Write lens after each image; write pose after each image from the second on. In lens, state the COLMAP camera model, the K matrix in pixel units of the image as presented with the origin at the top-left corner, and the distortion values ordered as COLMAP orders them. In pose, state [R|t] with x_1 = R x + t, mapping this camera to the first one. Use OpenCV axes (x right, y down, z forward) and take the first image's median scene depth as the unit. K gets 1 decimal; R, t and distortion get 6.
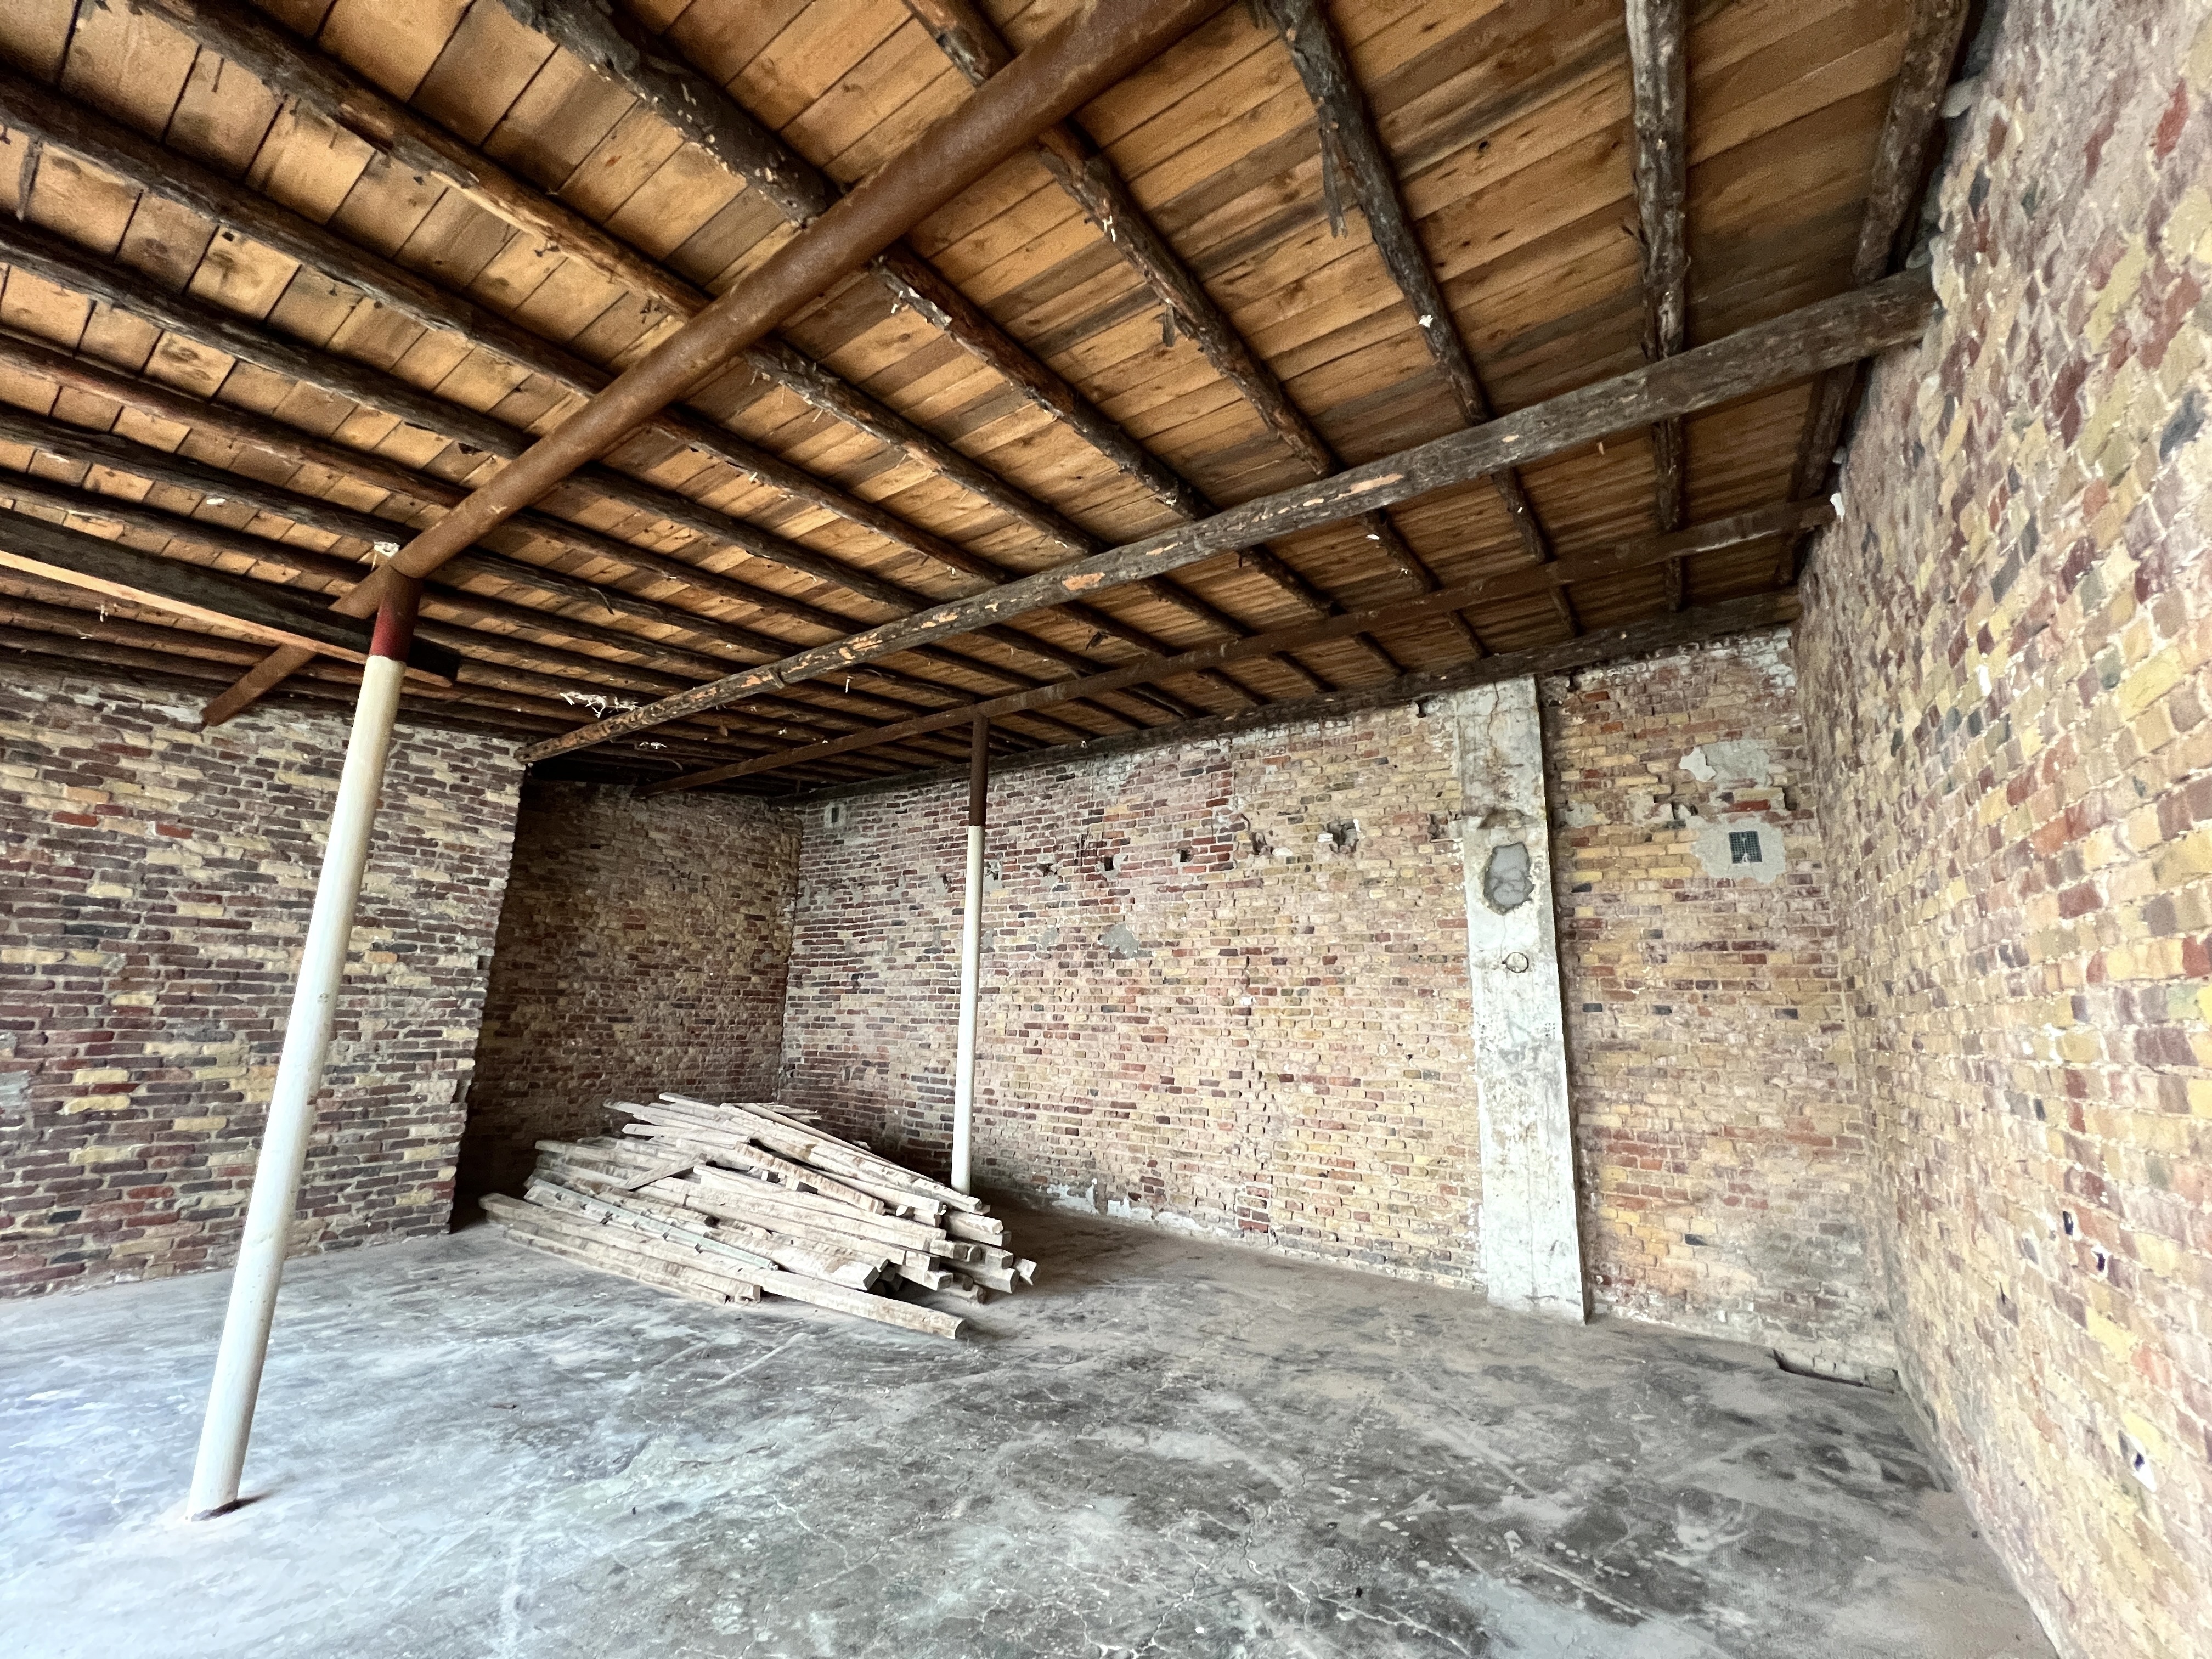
lens RADIAL K [[883.8, 0, 1098.2], [0, 883.8, 821.4], [0, 0, 1]] dist [-0.001695, 0.000758]
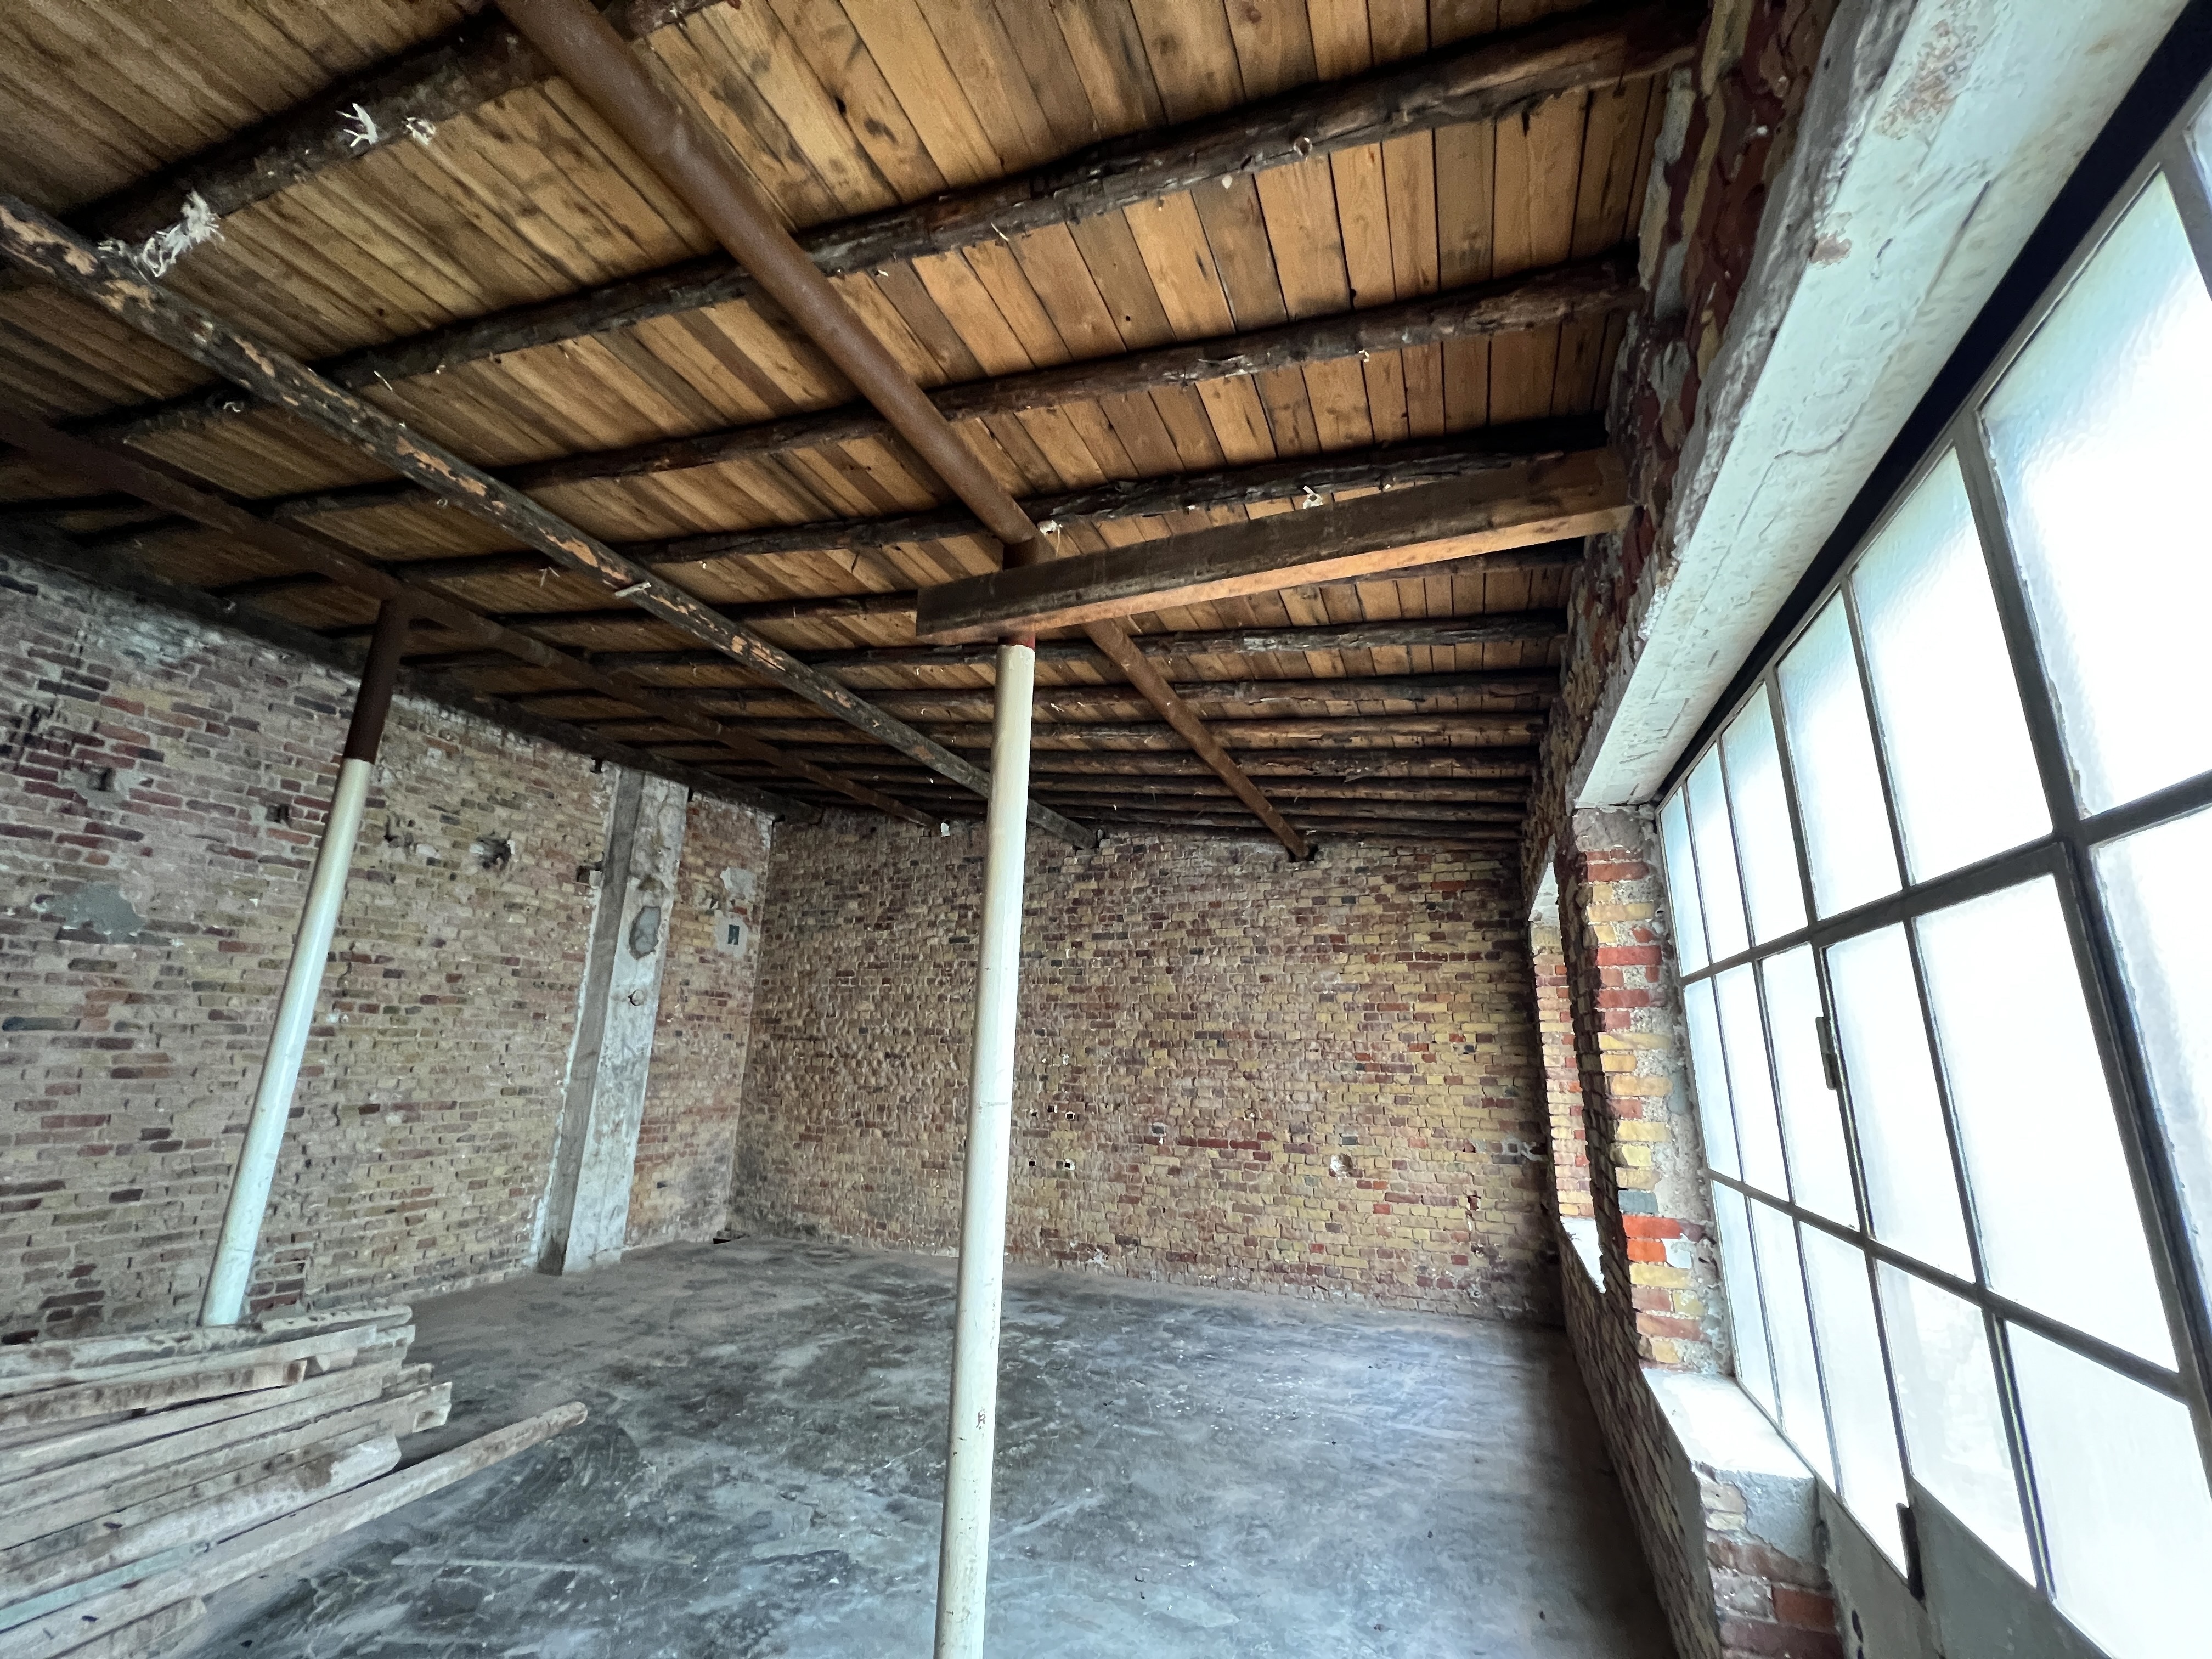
lens RADIAL K [[883.8, 0, 1096.9], [0, 883.8, 821.4], [0, 0, 1]] dist [-0.001695, 0.000758]
pose [[-0.219755, 0.214162, 0.951757, -1.186668], [-0.240611, 0.933568, -0.265625, 0.121932], [-0.945417, -0.287376, -0.153627, 0.771245]]
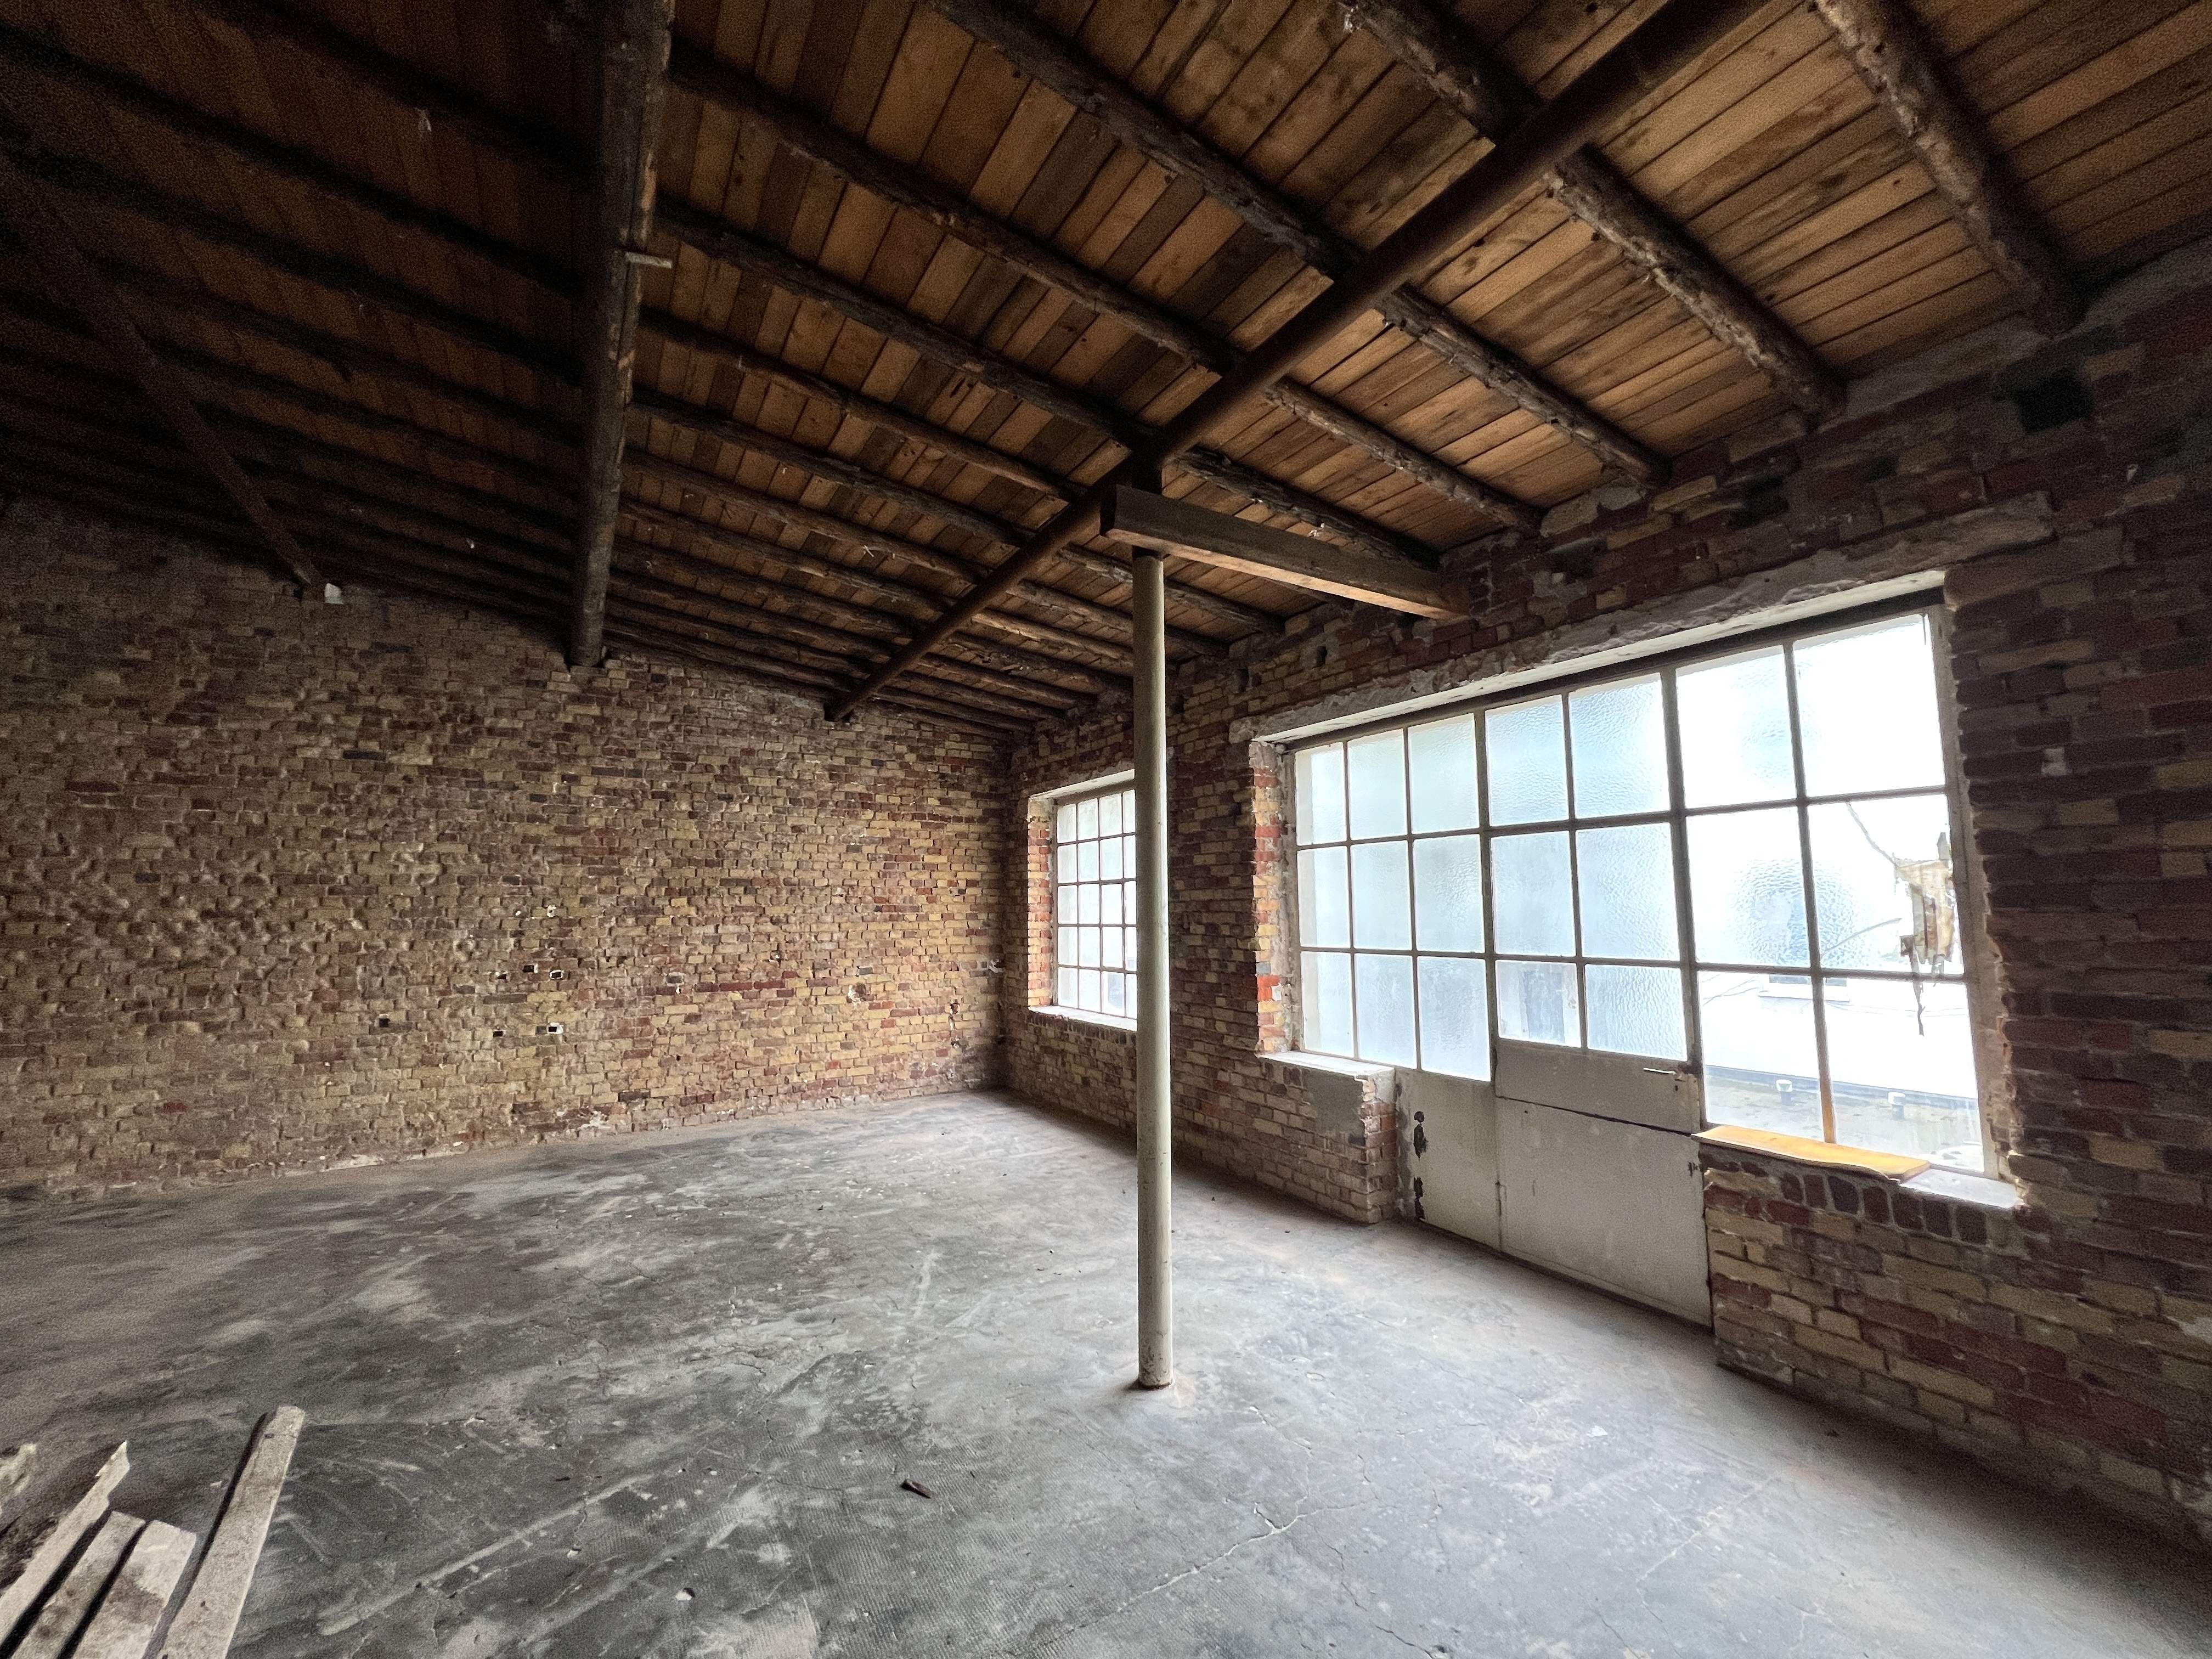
lens RADIAL K [[883.8, 0, 1097.4], [0, 883.8, 822.7], [0, 0, 1]] dist [-0.001695, 0.000758]
pose [[-0.912400, 0.019461, 0.408837, -0.873694], [-0.106584, 0.953111, -0.283230, 0.282354], [-0.395179, -0.301995, -0.867544, 1.355160]]
